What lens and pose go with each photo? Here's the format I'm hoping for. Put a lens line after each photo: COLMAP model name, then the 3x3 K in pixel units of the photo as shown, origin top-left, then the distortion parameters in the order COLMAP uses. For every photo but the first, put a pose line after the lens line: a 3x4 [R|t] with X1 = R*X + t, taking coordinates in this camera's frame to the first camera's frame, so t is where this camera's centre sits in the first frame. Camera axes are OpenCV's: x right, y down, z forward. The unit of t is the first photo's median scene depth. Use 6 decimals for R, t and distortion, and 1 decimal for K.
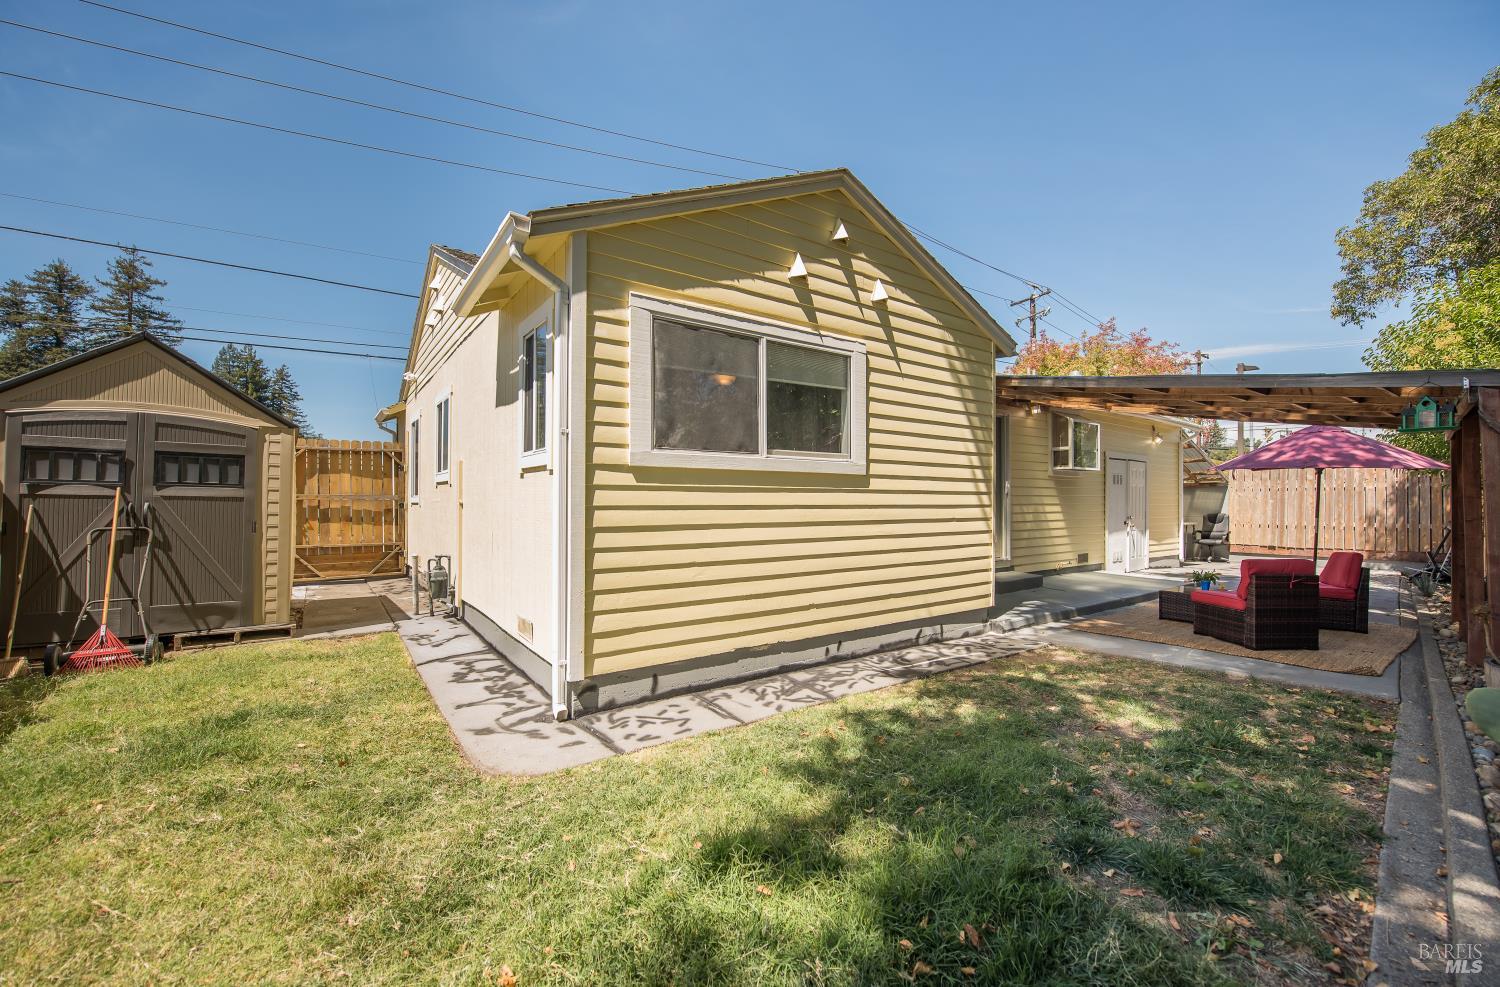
lens RADIAL K [[594.6, 0, 761.8], [0, 594.6, 495.8], [0, 0, 1]] dist [-0.019234, -0.000052]
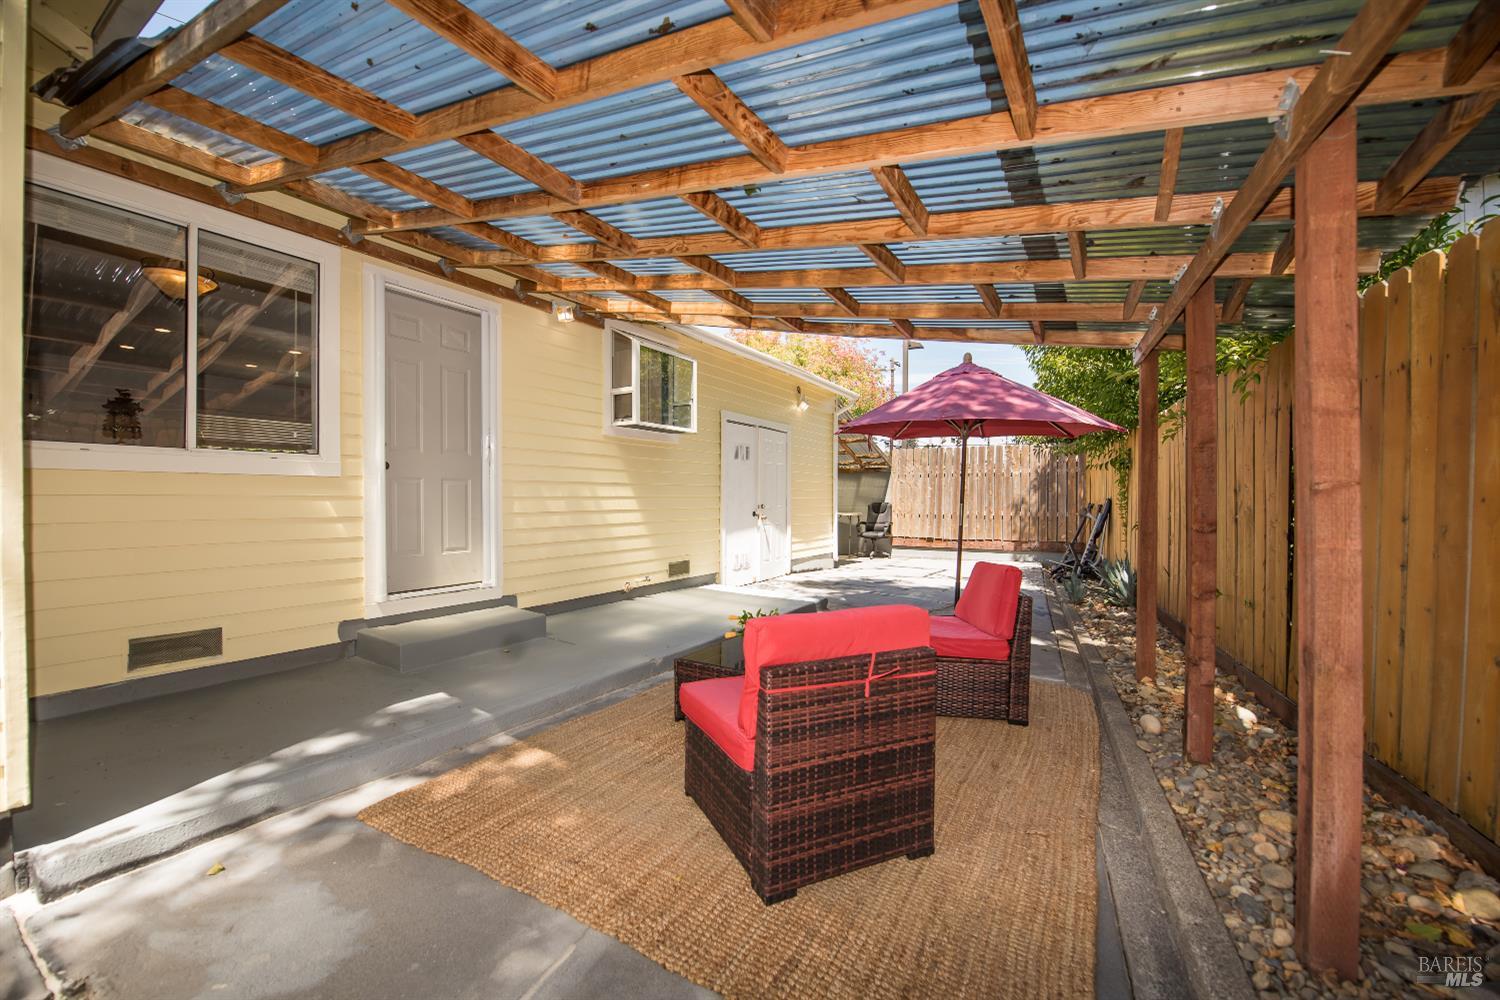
lens RADIAL K [[601.0, 0, 739.6], [0, 601.0, 500.8], [0, 0, 1]] dist [-0.014204, 0.000041]
pose [[0.926642, -0.003131, 0.375932, 0.285669], [-0.003616, 0.999845, 0.017242, 0.015330], [-0.375927, -0.017336, 0.926487, 0.289318]]
